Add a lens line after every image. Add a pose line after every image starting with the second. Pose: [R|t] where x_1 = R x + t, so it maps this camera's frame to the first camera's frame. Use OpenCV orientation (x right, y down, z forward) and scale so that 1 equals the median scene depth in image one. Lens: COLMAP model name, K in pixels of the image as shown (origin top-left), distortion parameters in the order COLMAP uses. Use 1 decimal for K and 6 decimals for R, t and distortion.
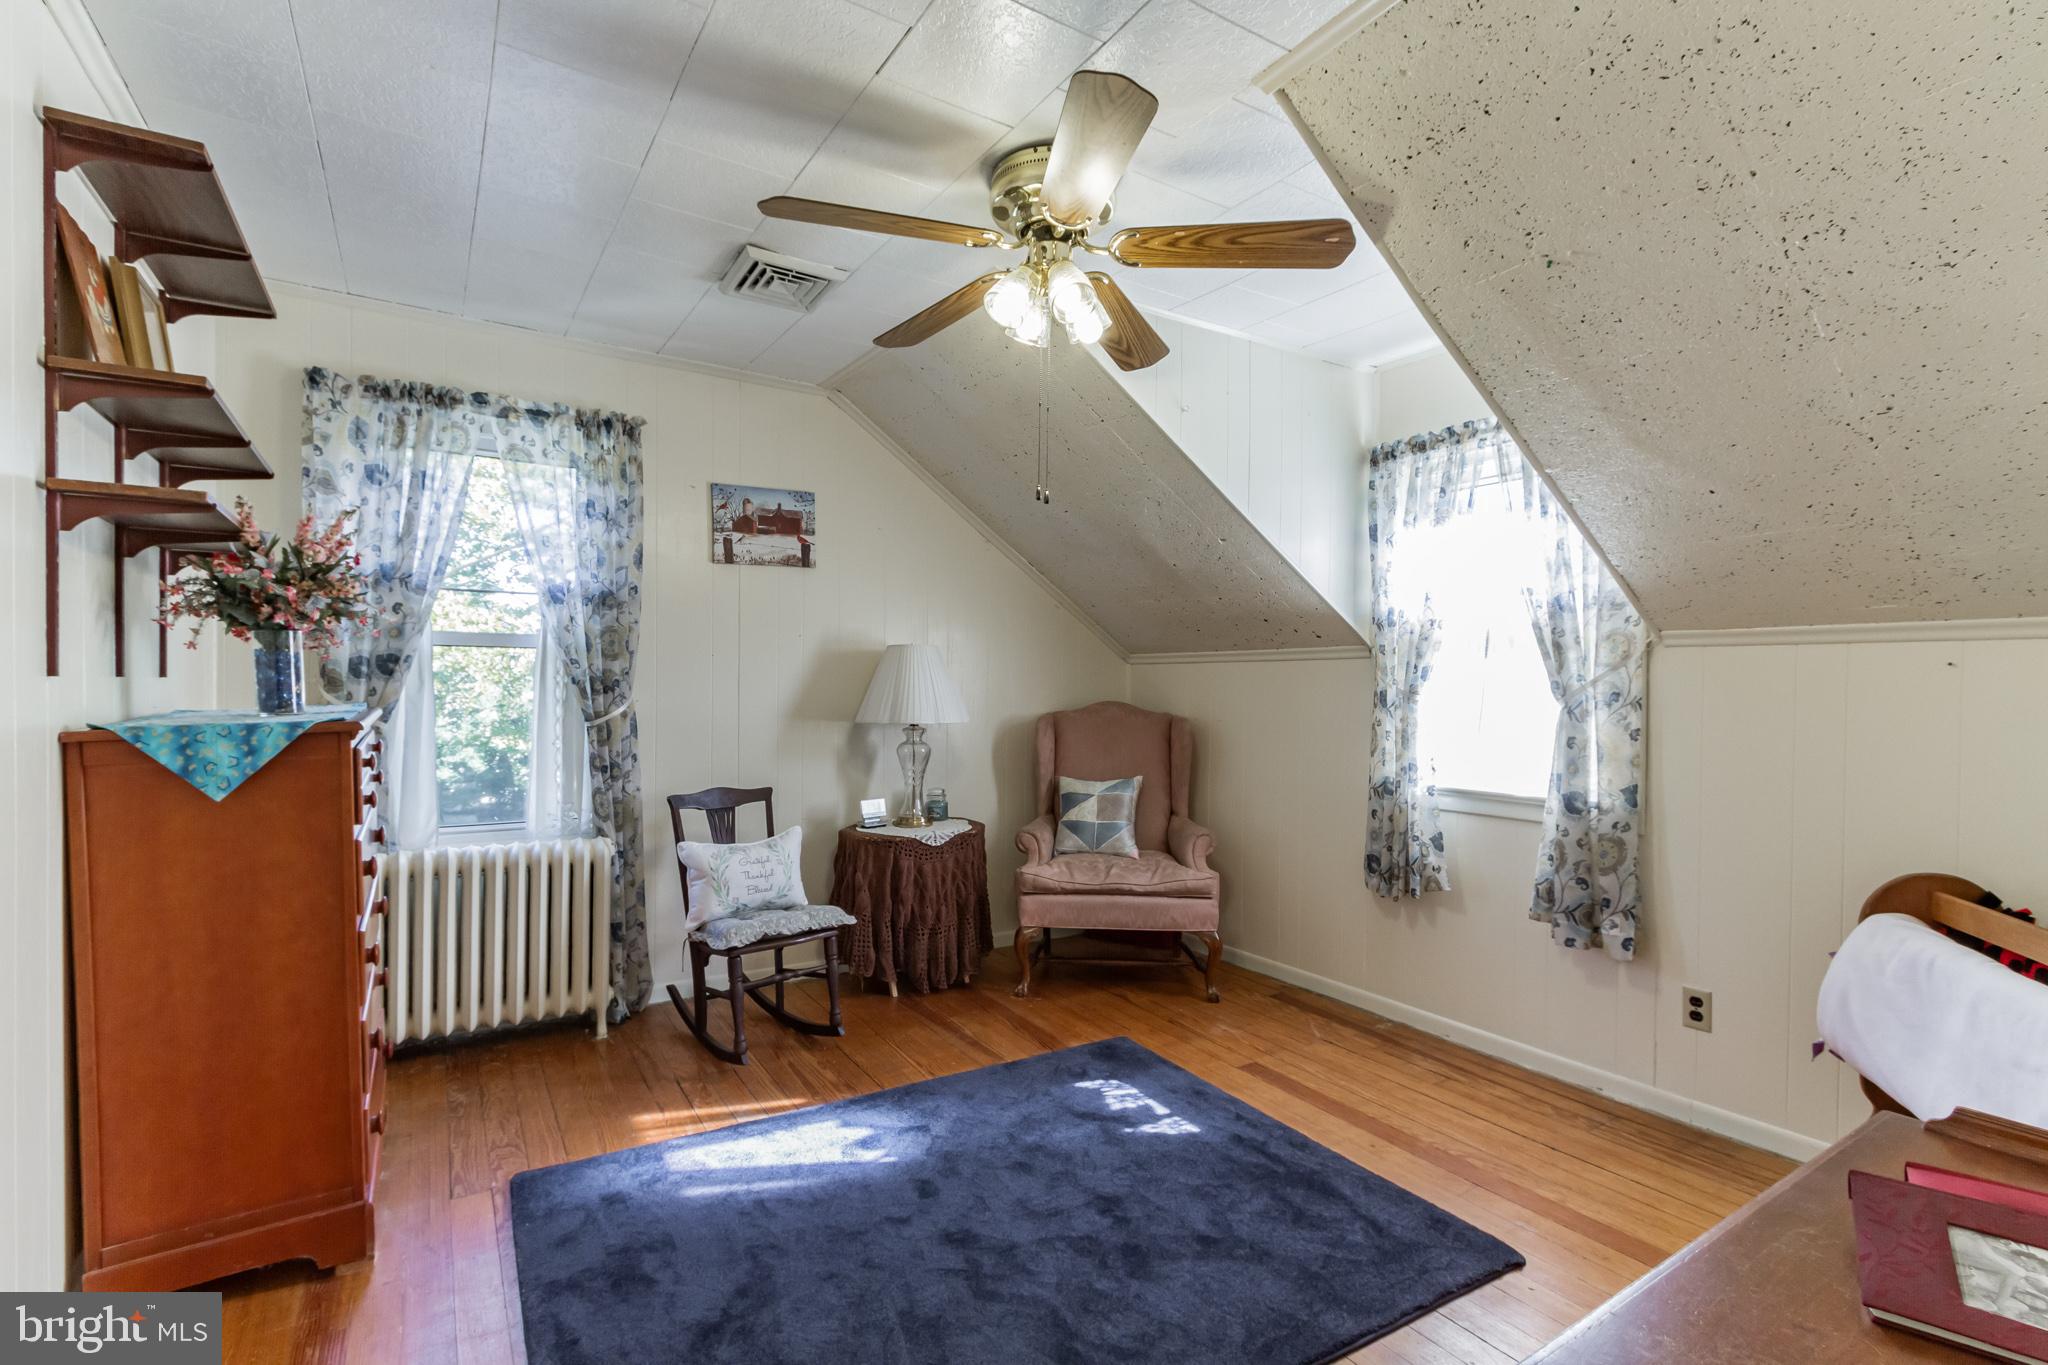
lens RADIAL K [[947.4, 0, 1021.6], [0, 947.4, 695.9], [0, 0, 1]] dist [0.004162, 0.000182]
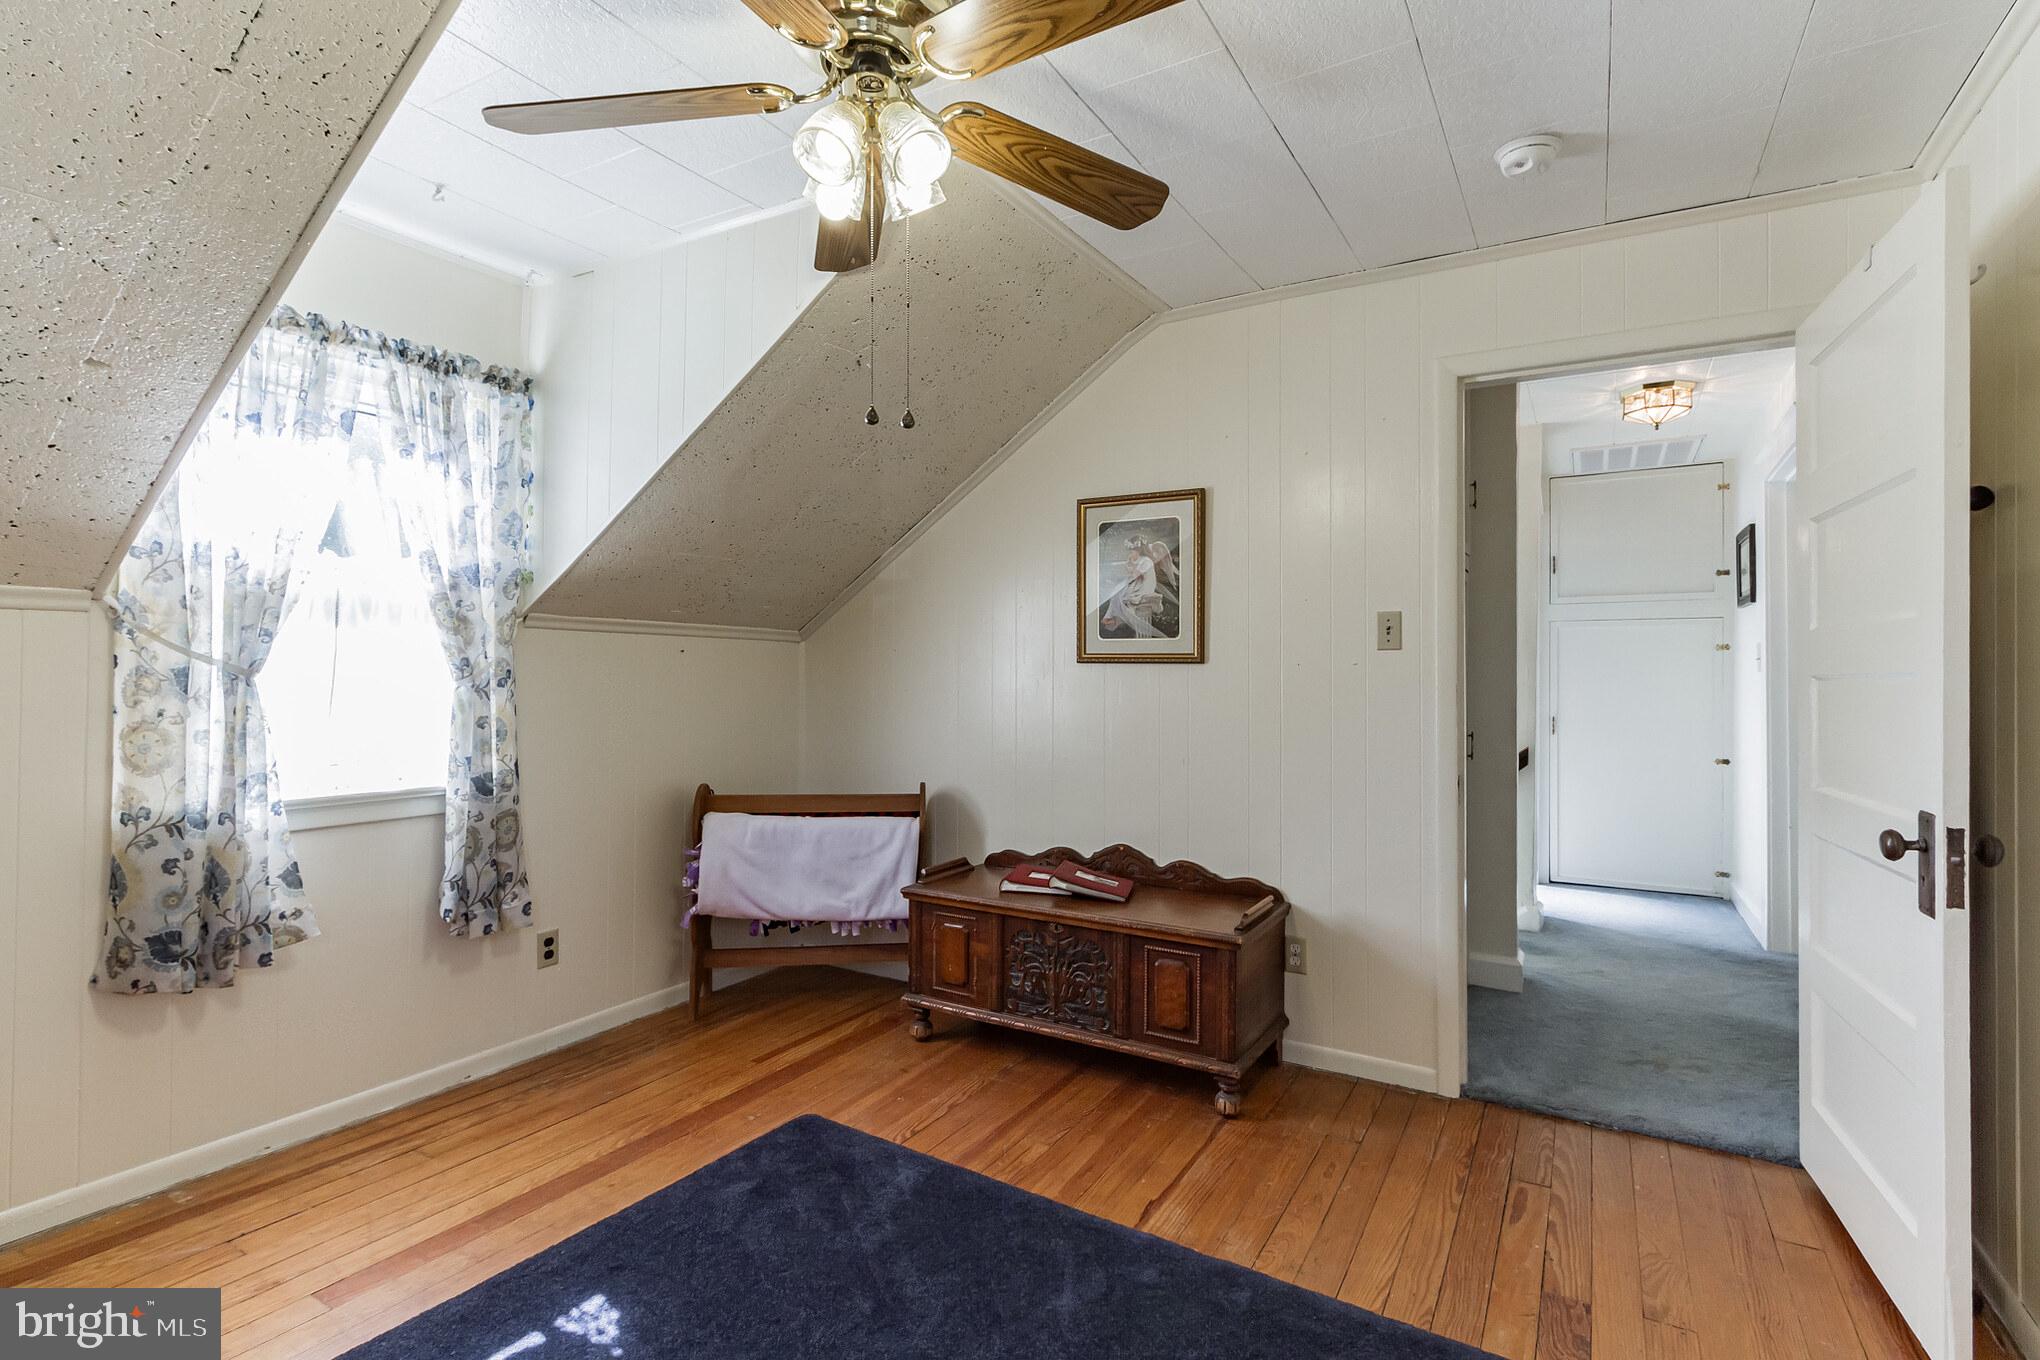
lens RADIAL K [[962.7, 0, 1020.0], [0, 962.7, 680.0], [0, 0, 1]] dist [-0.001846, -0.000557]
pose [[-0.453246, -0.007679, 0.891352, -0.524215], [0.008738, 0.999877, 0.013057, -0.001203], [-0.891343, 0.013706, -0.453123, 0.937631]]
